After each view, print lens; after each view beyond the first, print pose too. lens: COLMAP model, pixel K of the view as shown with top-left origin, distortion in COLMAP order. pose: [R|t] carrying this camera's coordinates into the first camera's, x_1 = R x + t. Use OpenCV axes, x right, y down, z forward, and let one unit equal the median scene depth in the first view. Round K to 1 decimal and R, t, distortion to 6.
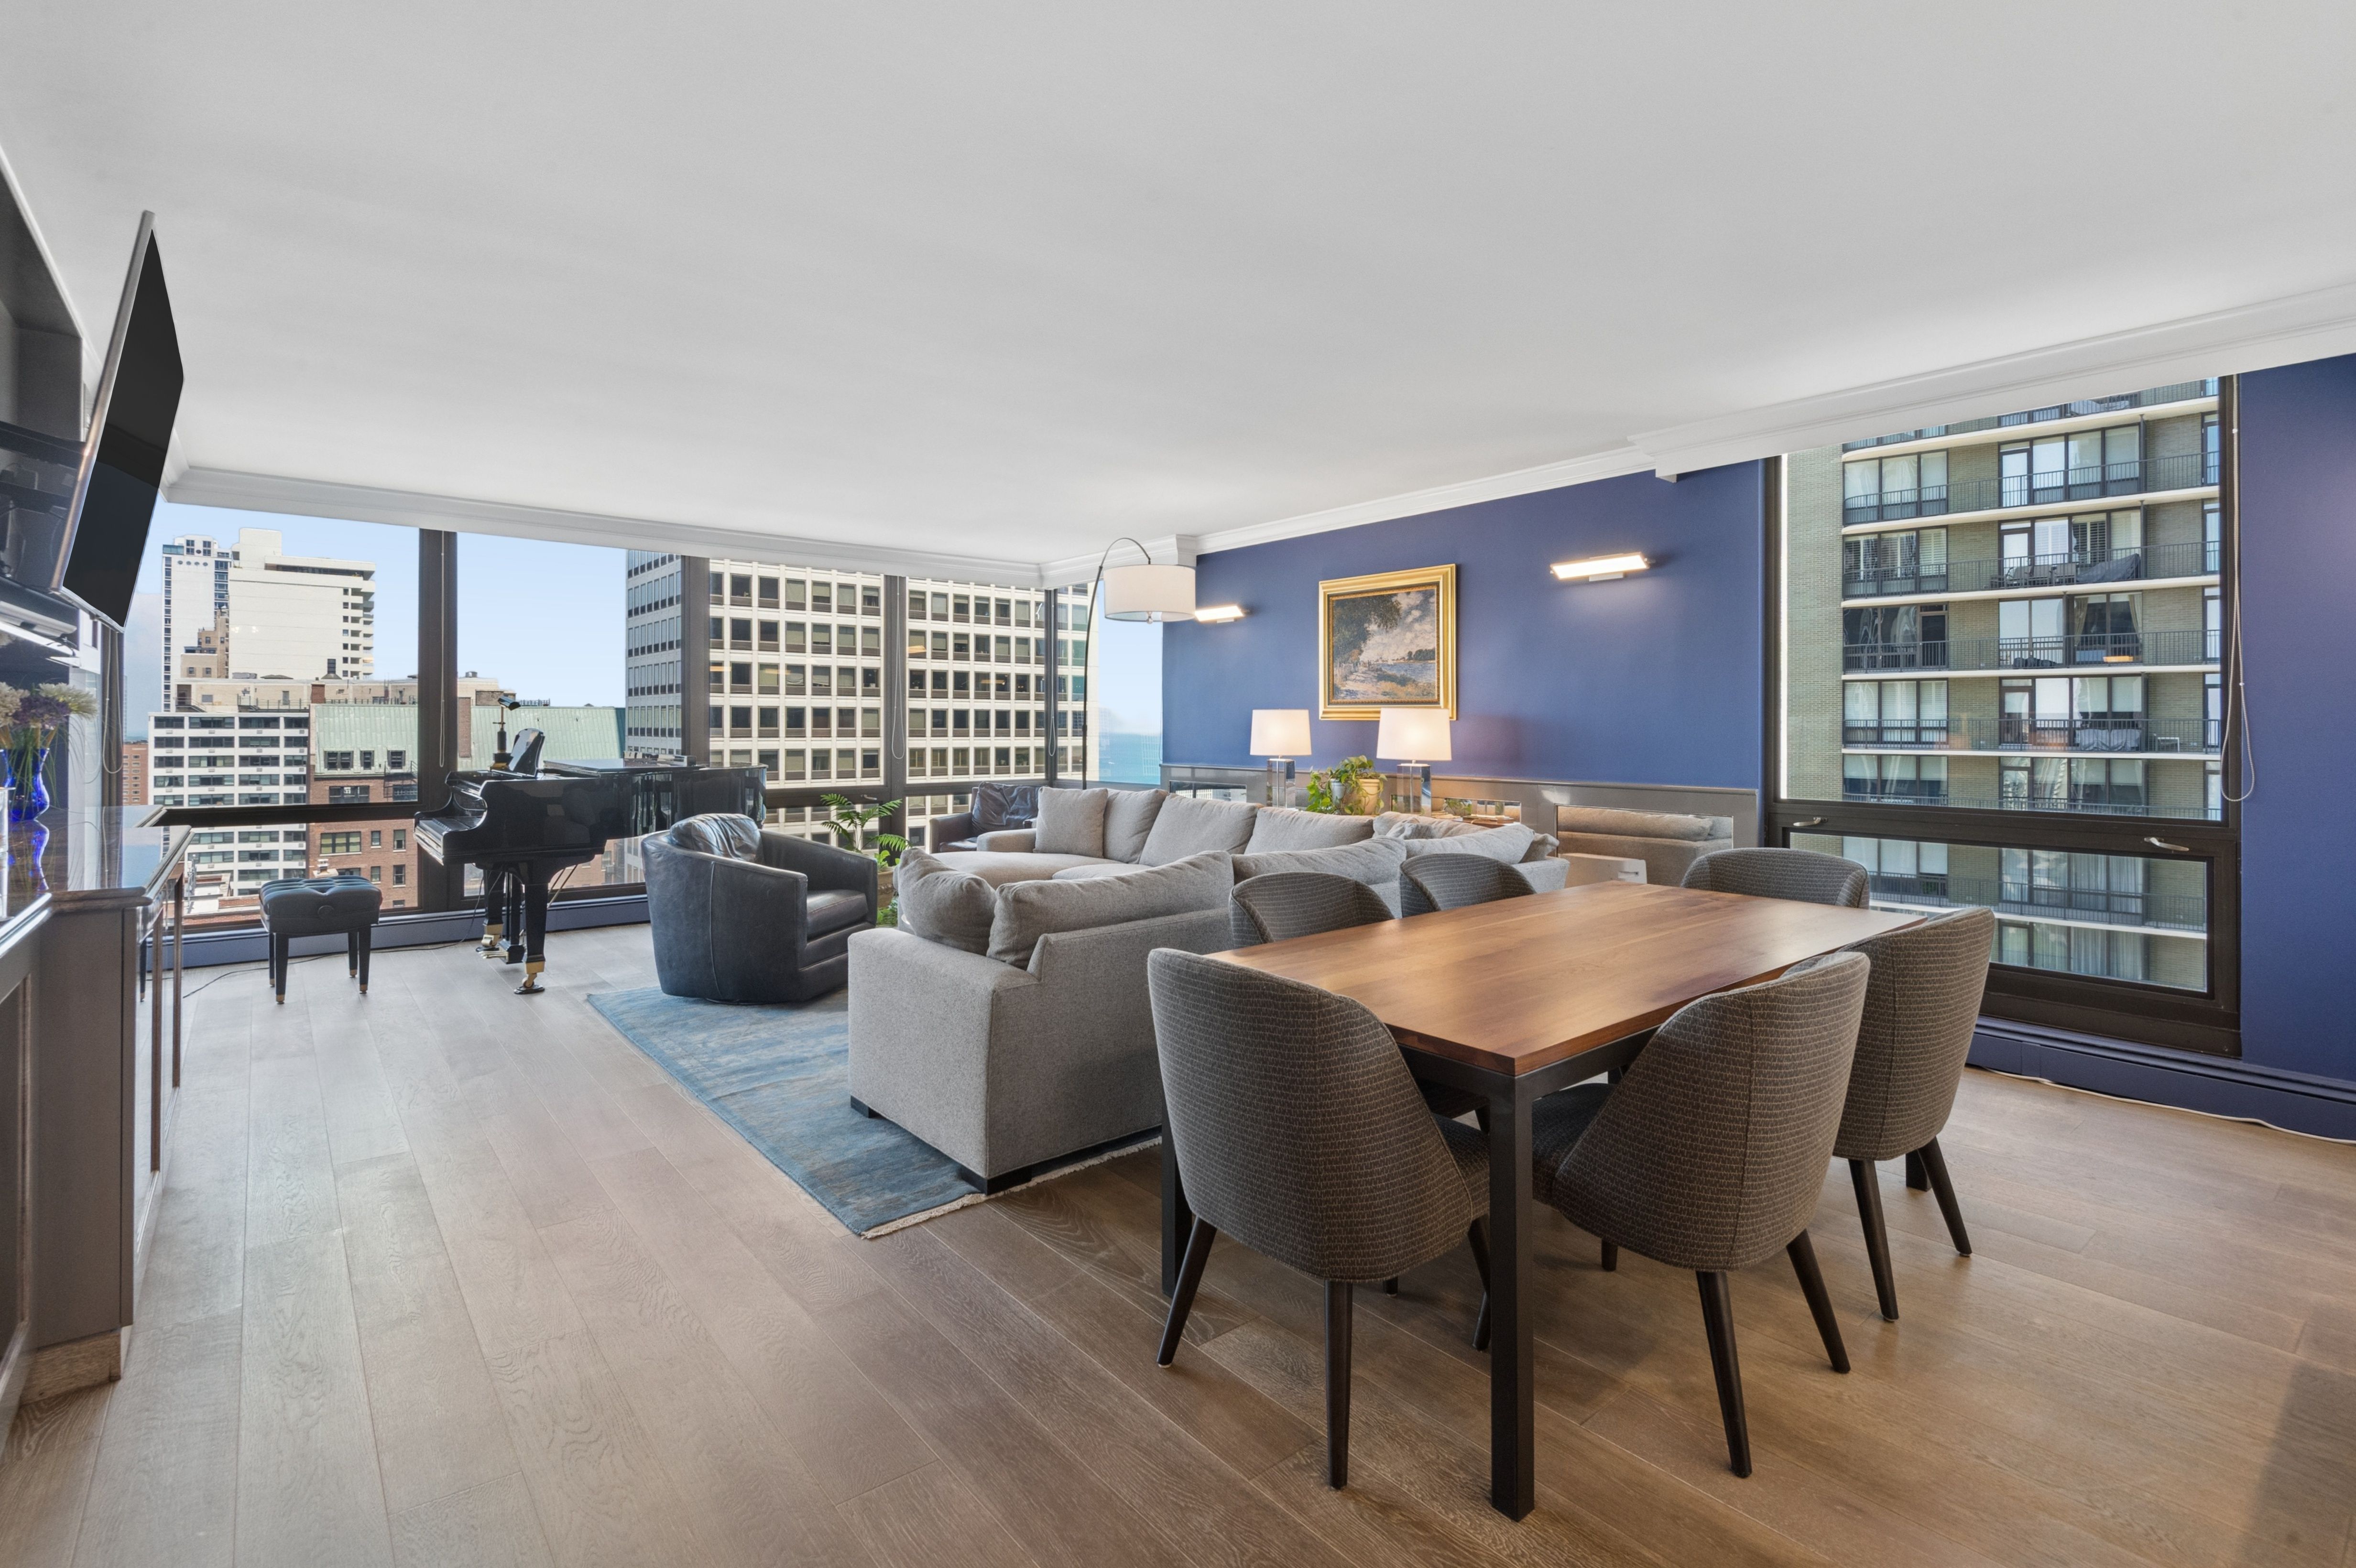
lens RADIAL K [[1065.2, 0, 1178.0], [0, 1065.2, 784.0], [0, 0, 1]] dist [-0.001584, -0.000107]
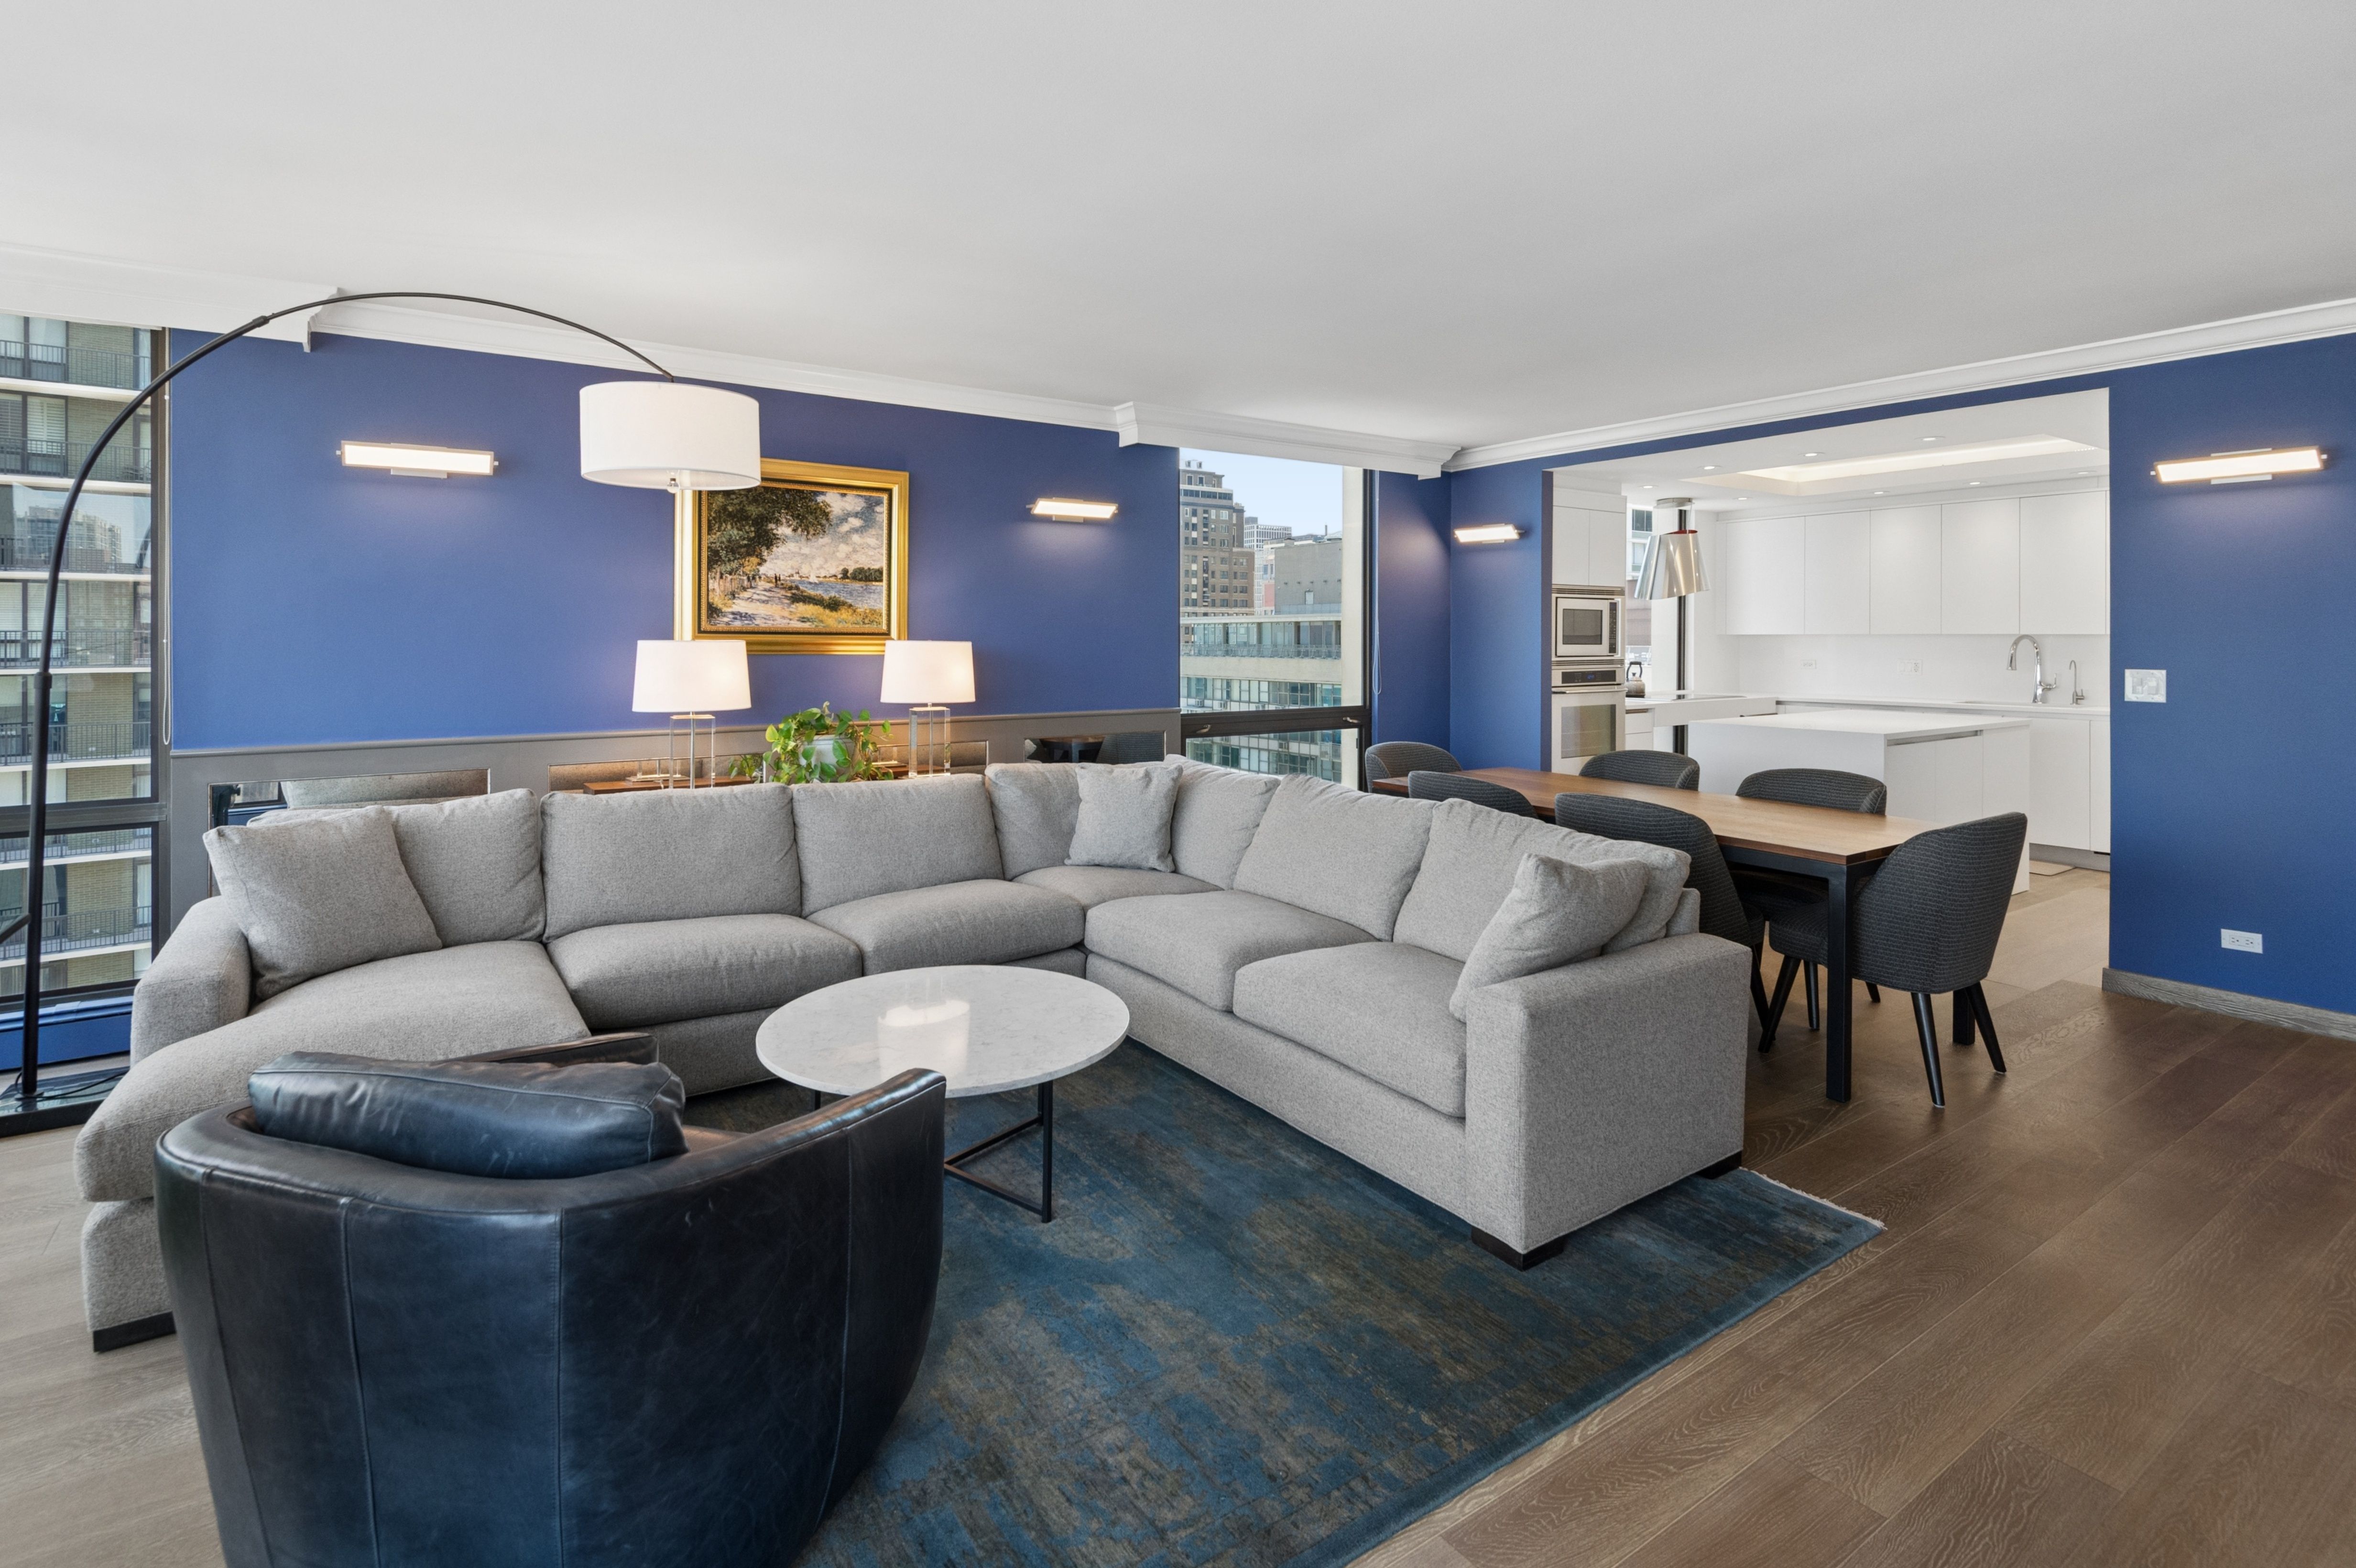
lens RADIAL K [[1131.5, 0, 1189.2], [0, 1131.5, 647.1], [0, 0, 1]] dist [0.028507, -0.000063]
pose [[0.091191, -0.005557, 0.995818, -0.611272], [0.055486, 0.998459, 0.000490, -0.051902], [-0.994286, 0.055210, 0.091359, 0.674426]]
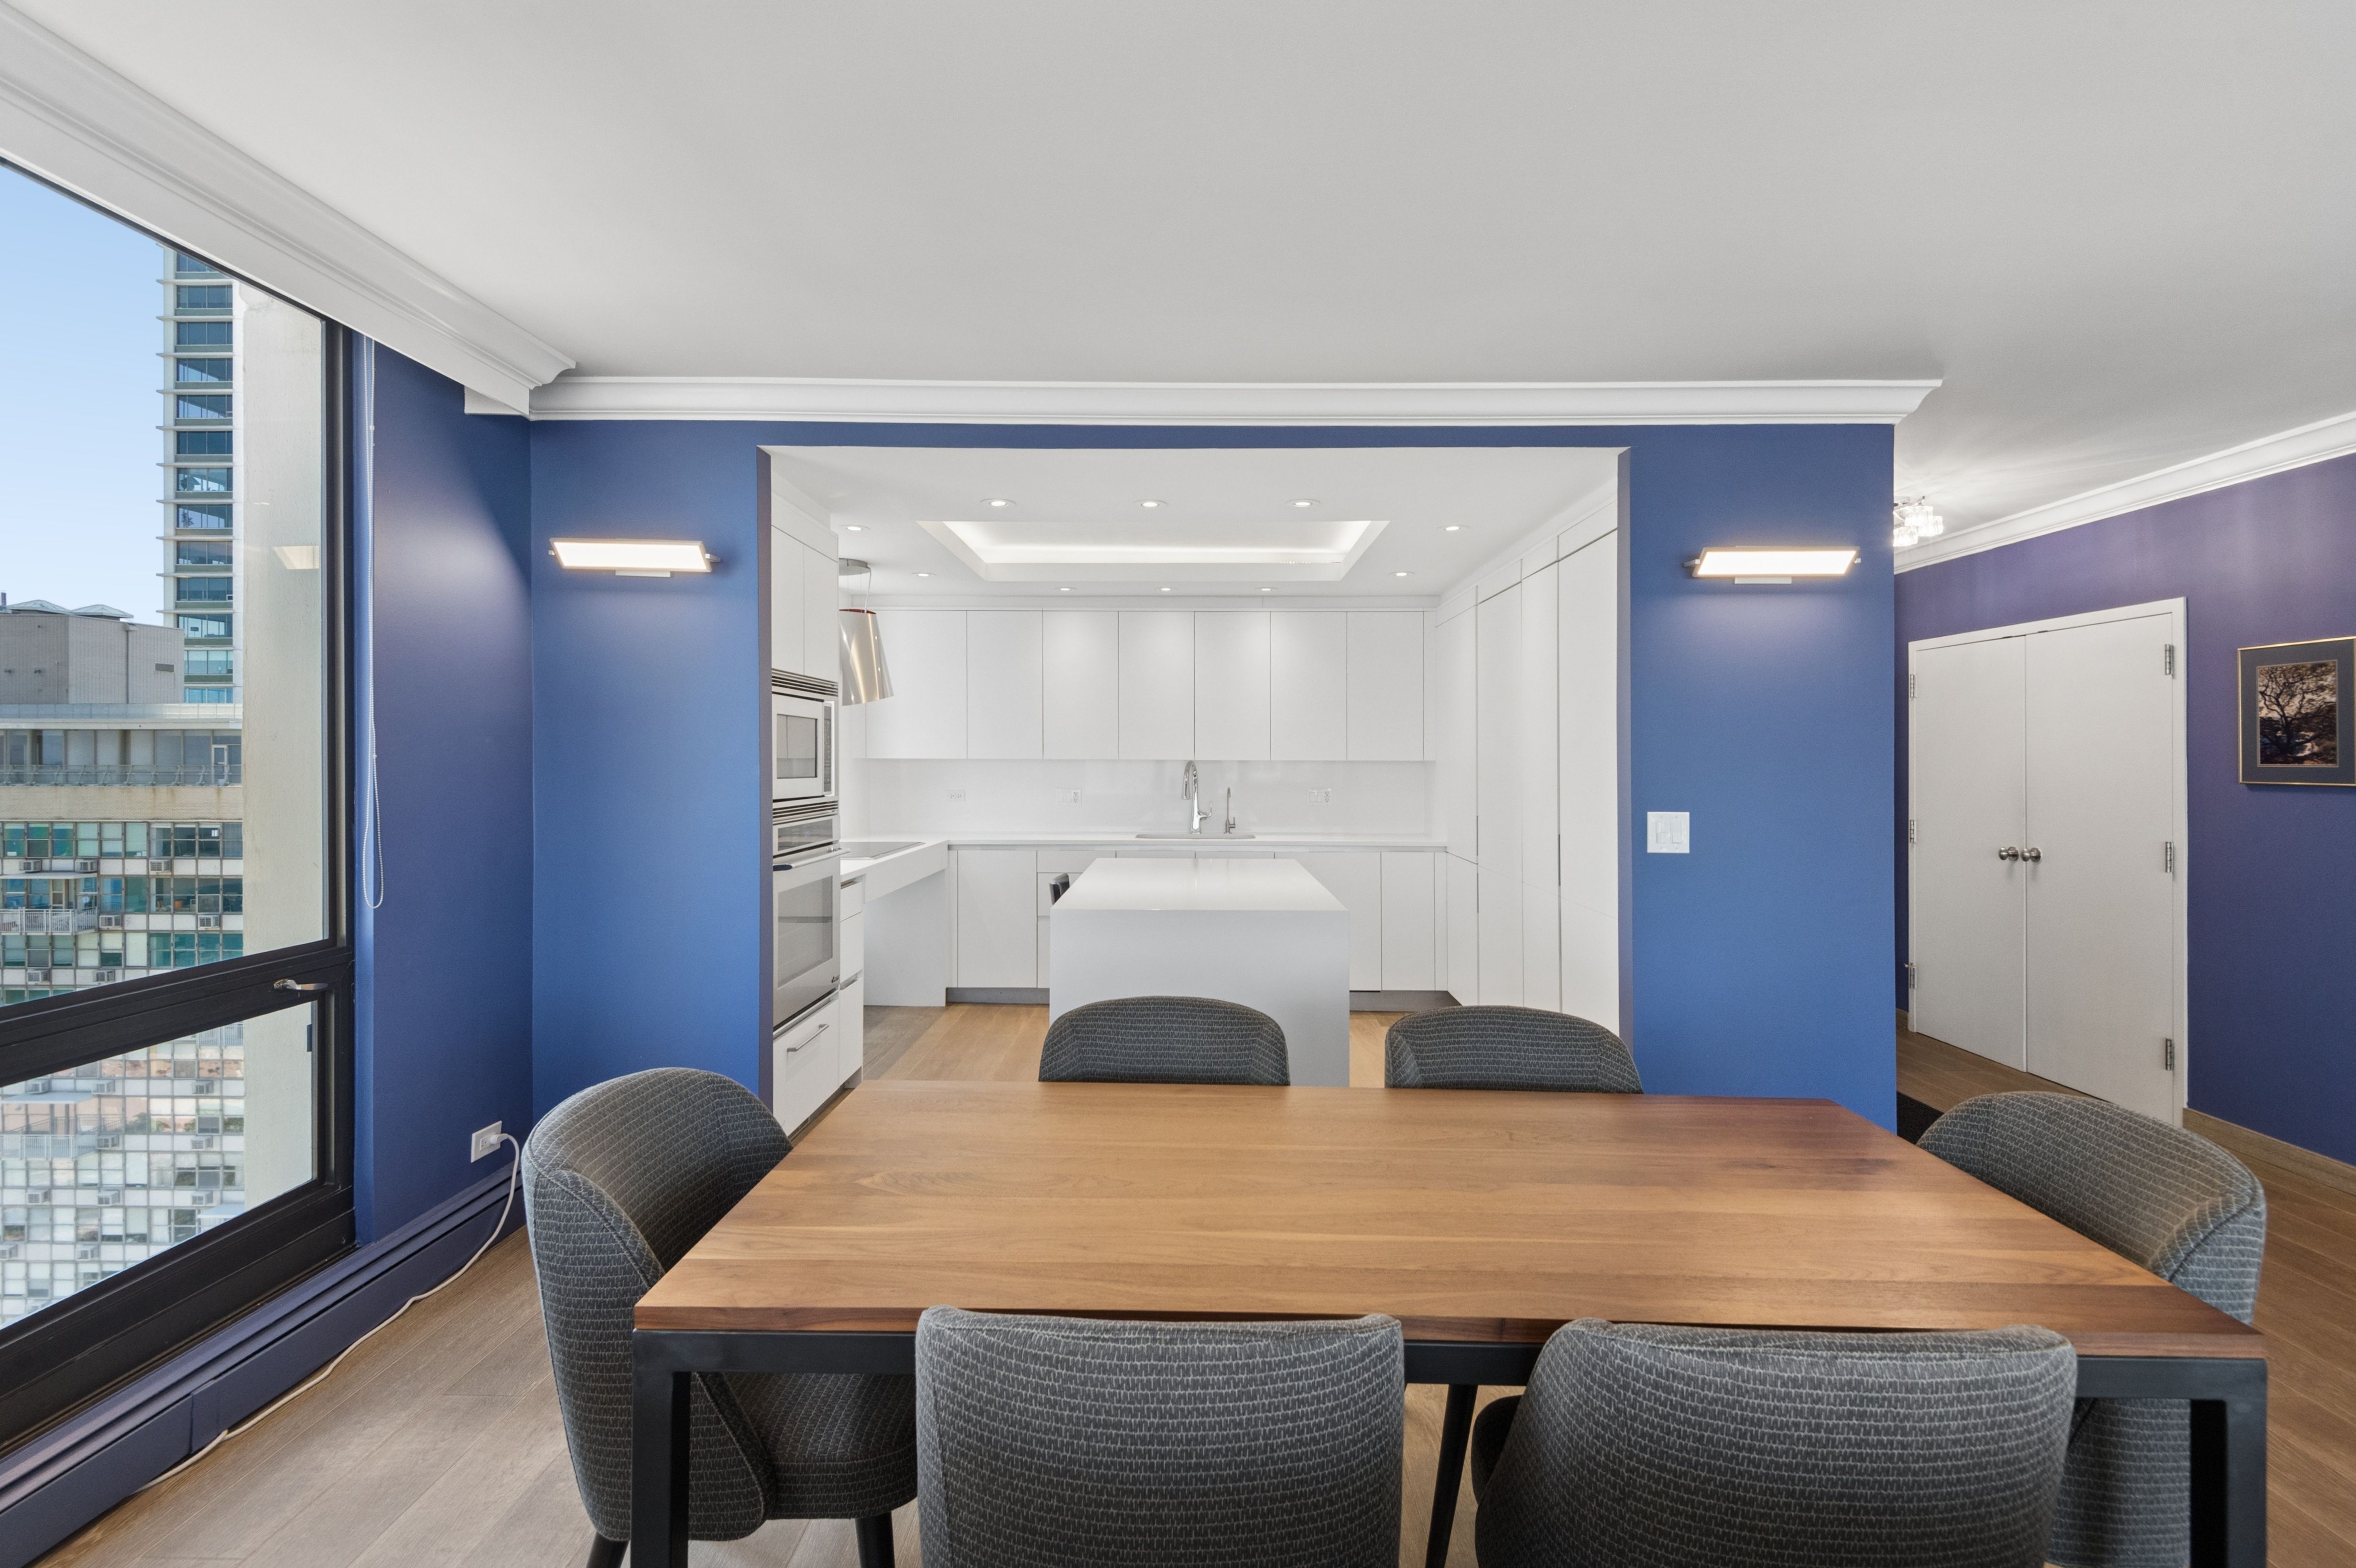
lens RADIAL K [[1065.2, 0, 1178.0], [0, 1065.2, 784.0], [0, 0, 1]] dist [-0.001584, -0.000107]
pose [[-0.751977, -0.016204, 0.658991, -0.558894], [0.035226, 0.997282, 0.064718, -0.052660], [-0.658248, 0.071880, -0.749362, 0.676485]]
